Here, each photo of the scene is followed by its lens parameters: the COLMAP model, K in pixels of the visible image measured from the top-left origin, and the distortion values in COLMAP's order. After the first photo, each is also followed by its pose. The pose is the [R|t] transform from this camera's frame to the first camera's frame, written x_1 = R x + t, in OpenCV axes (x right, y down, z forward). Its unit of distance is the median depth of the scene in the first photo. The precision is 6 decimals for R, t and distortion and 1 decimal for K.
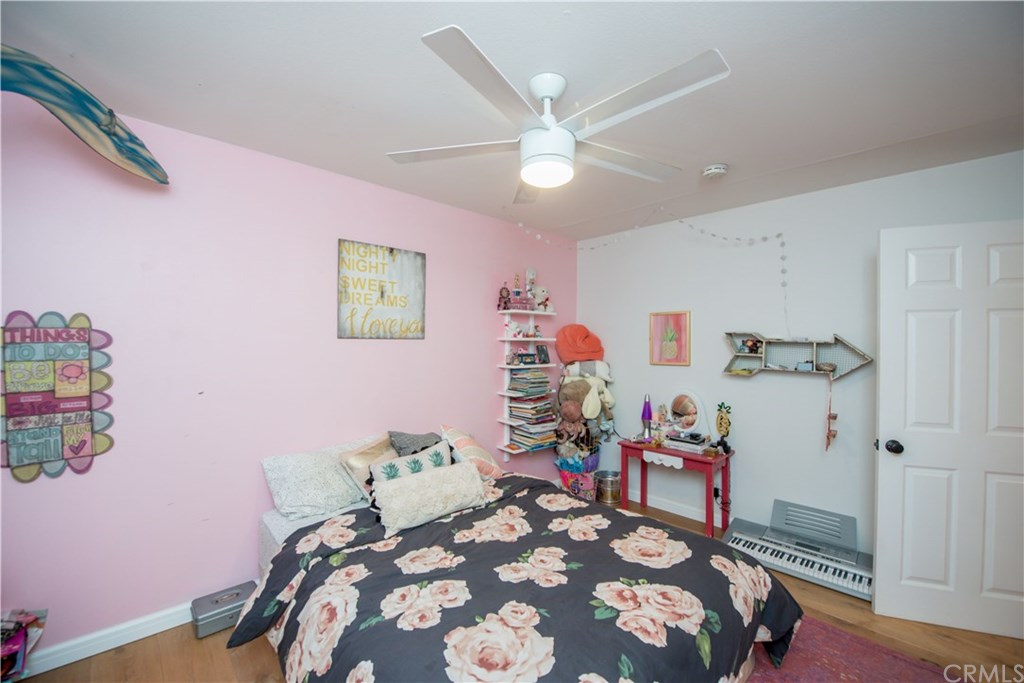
lens RADIAL K [[410.3, 0, 516.2], [0, 410.3, 341.7], [0, 0, 1]] dist [-0.016828, 0.000022]
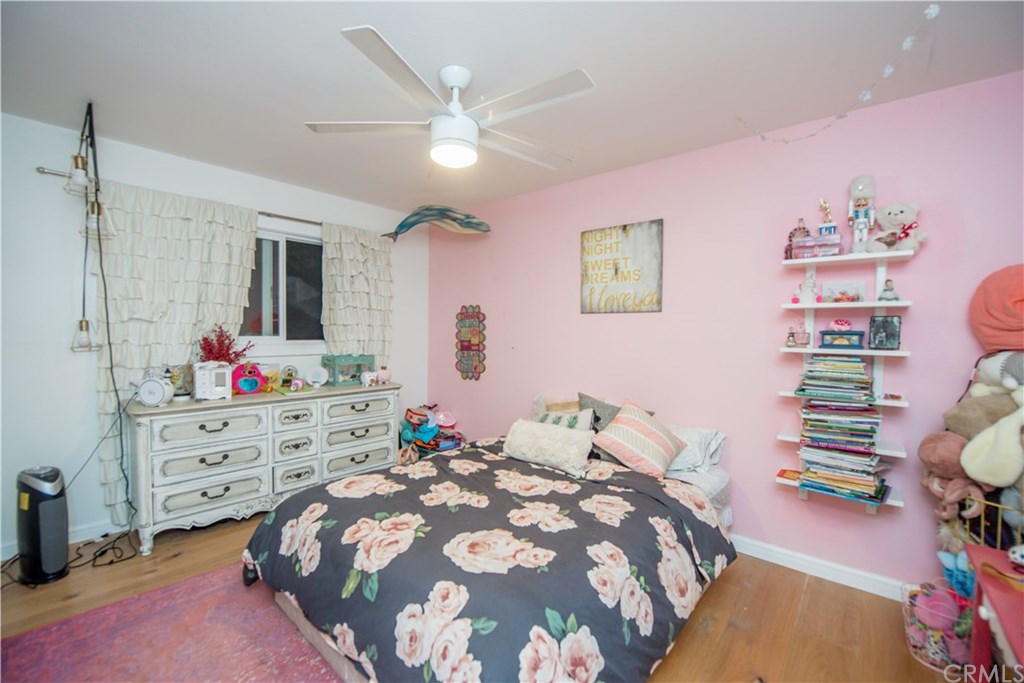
lens RADIAL K [[422.8, 0, 512.0], [0, 422.8, 341.5], [0, 0, 1]] dist [-0.018910, -0.000025]
pose [[0.096419, 0.021407, -0.995111, 0.849373], [-0.008323, 0.999751, 0.020701, 0.053755], [0.995306, 0.006287, 0.096573, 0.703609]]
